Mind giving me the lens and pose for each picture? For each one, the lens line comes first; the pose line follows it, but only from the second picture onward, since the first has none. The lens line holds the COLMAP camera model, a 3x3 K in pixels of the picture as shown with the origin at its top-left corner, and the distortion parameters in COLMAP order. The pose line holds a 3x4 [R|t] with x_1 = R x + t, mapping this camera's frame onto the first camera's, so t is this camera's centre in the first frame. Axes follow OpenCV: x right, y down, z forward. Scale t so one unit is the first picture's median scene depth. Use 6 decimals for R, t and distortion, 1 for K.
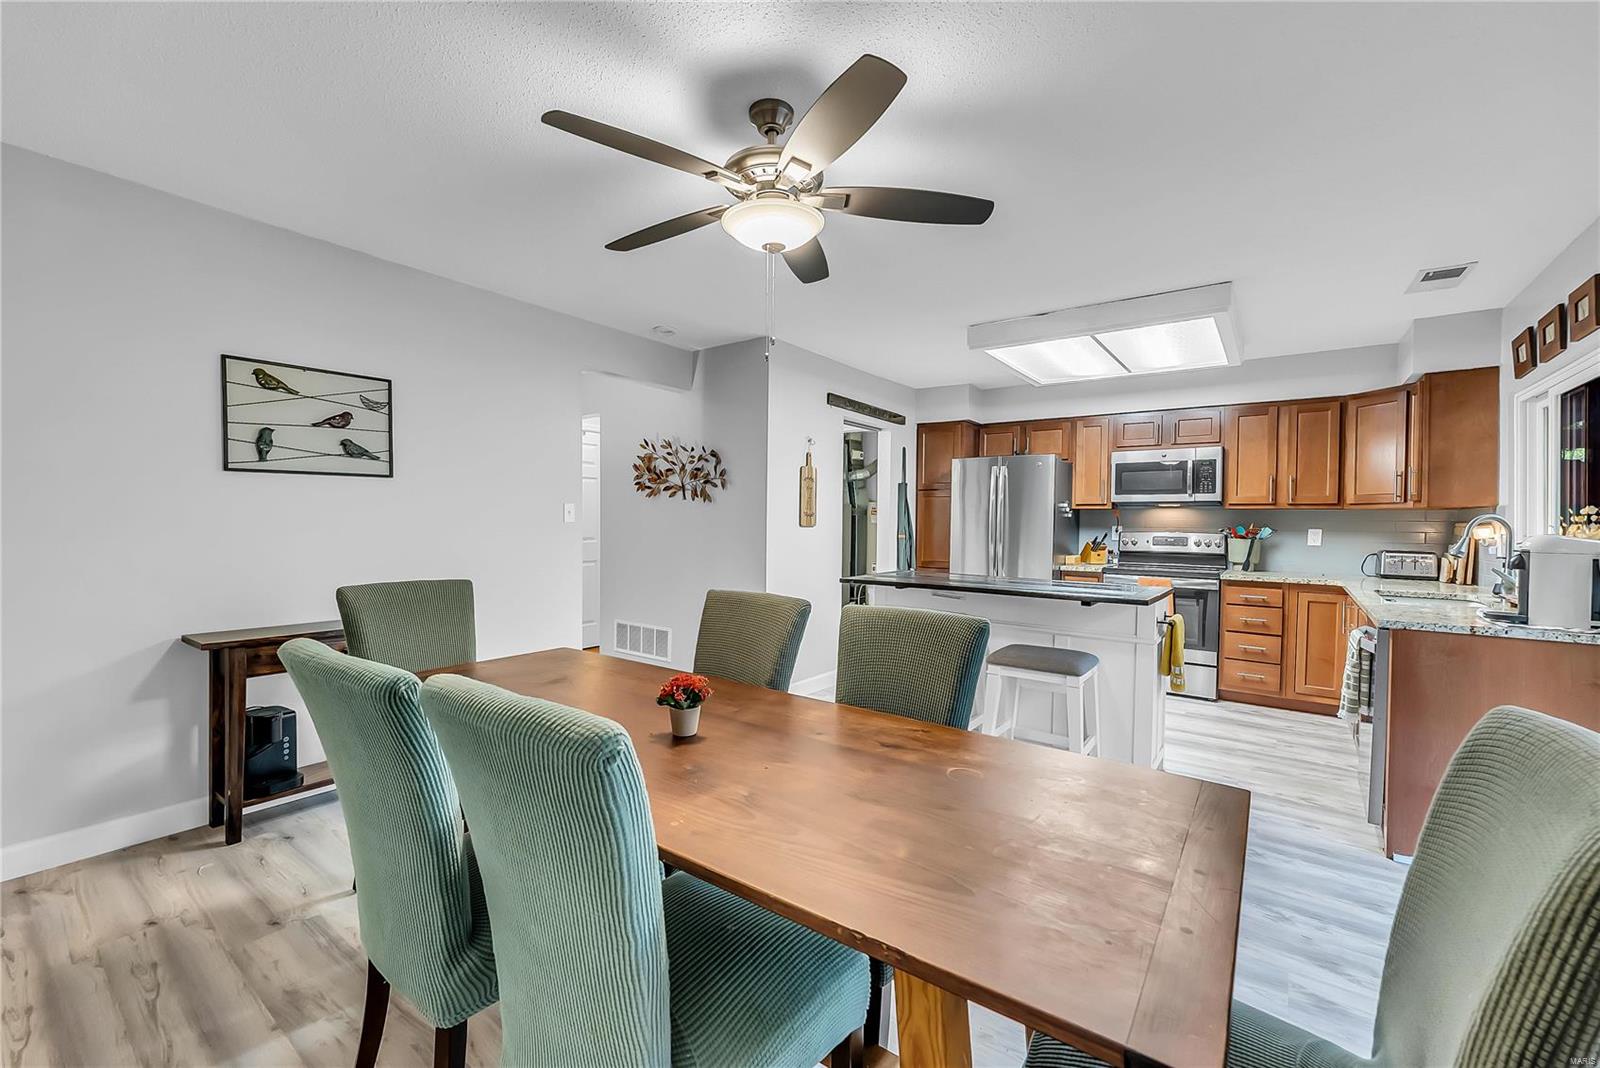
lens RADIAL K [[648.8, 0, 801.4], [0, 648.8, 526.8], [0, 0, 1]] dist [0.001563, -0.000276]
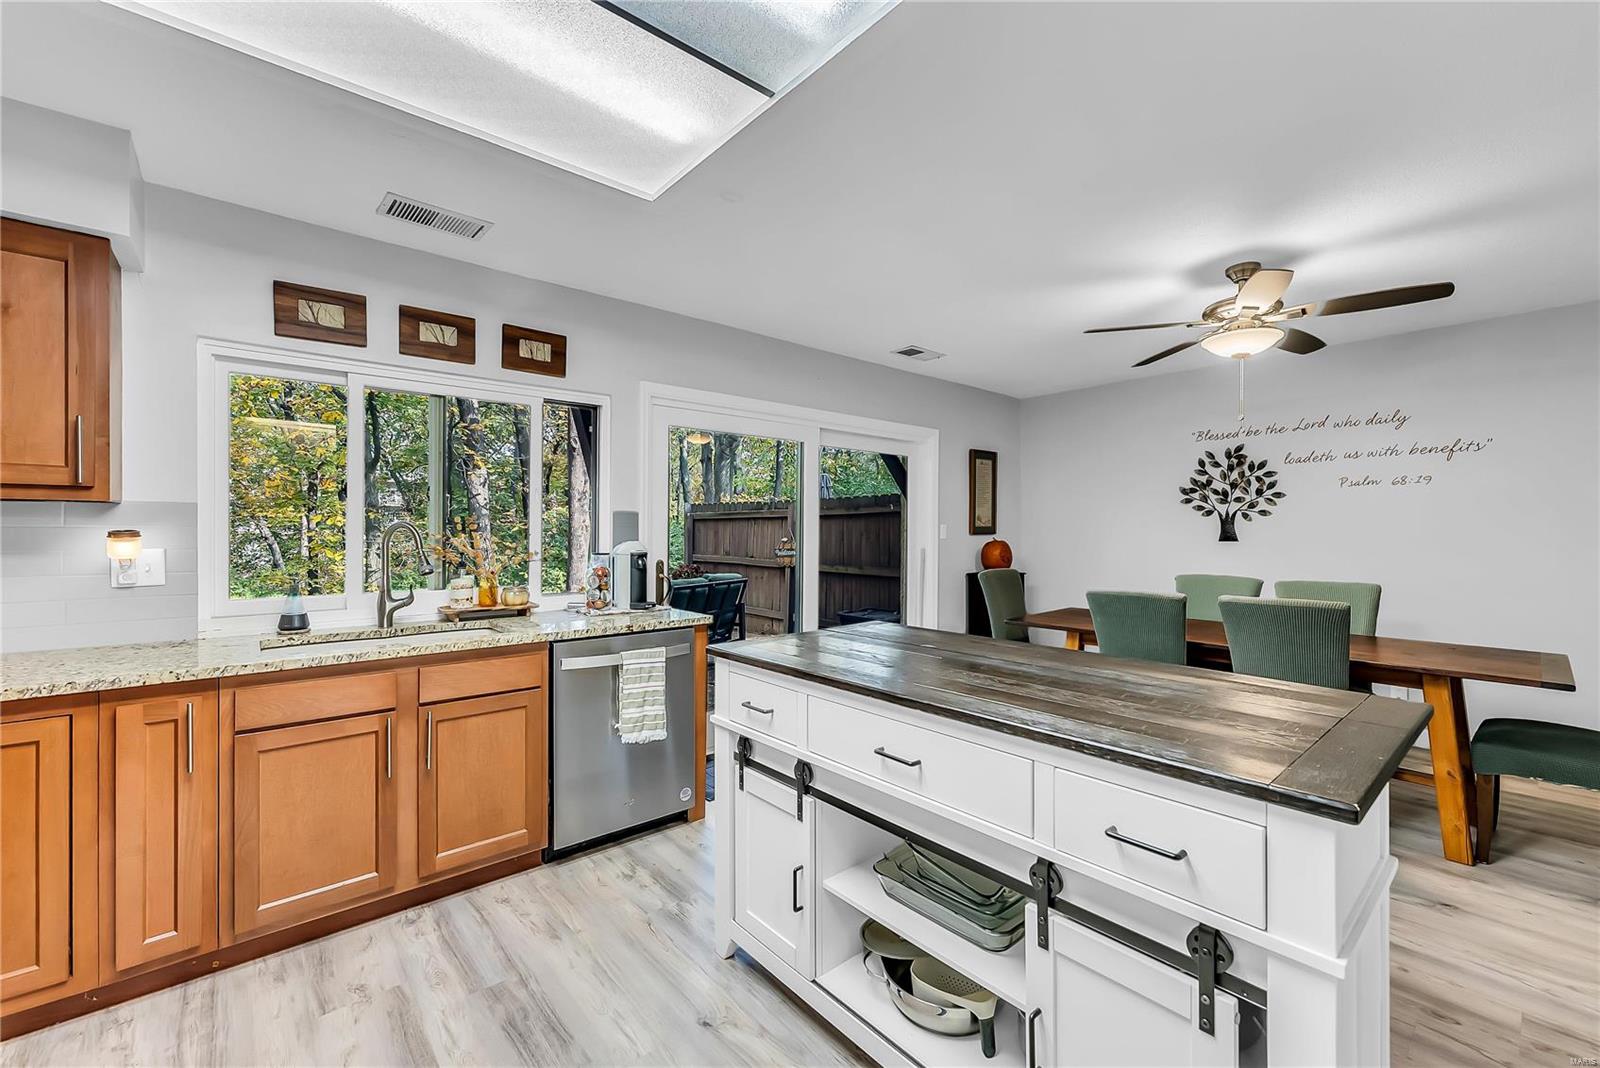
lens RADIAL K [[648.8, 0, 806.0], [0, 648.8, 530.2], [0, 0, 1]] dist [0.001563, -0.000276]
pose [[-0.976538, -0.013053, 0.214947, 0.274885], [-0.009826, 0.999822, 0.016078, -0.018821], [-0.215119, 0.013589, -0.976493, 1.212849]]
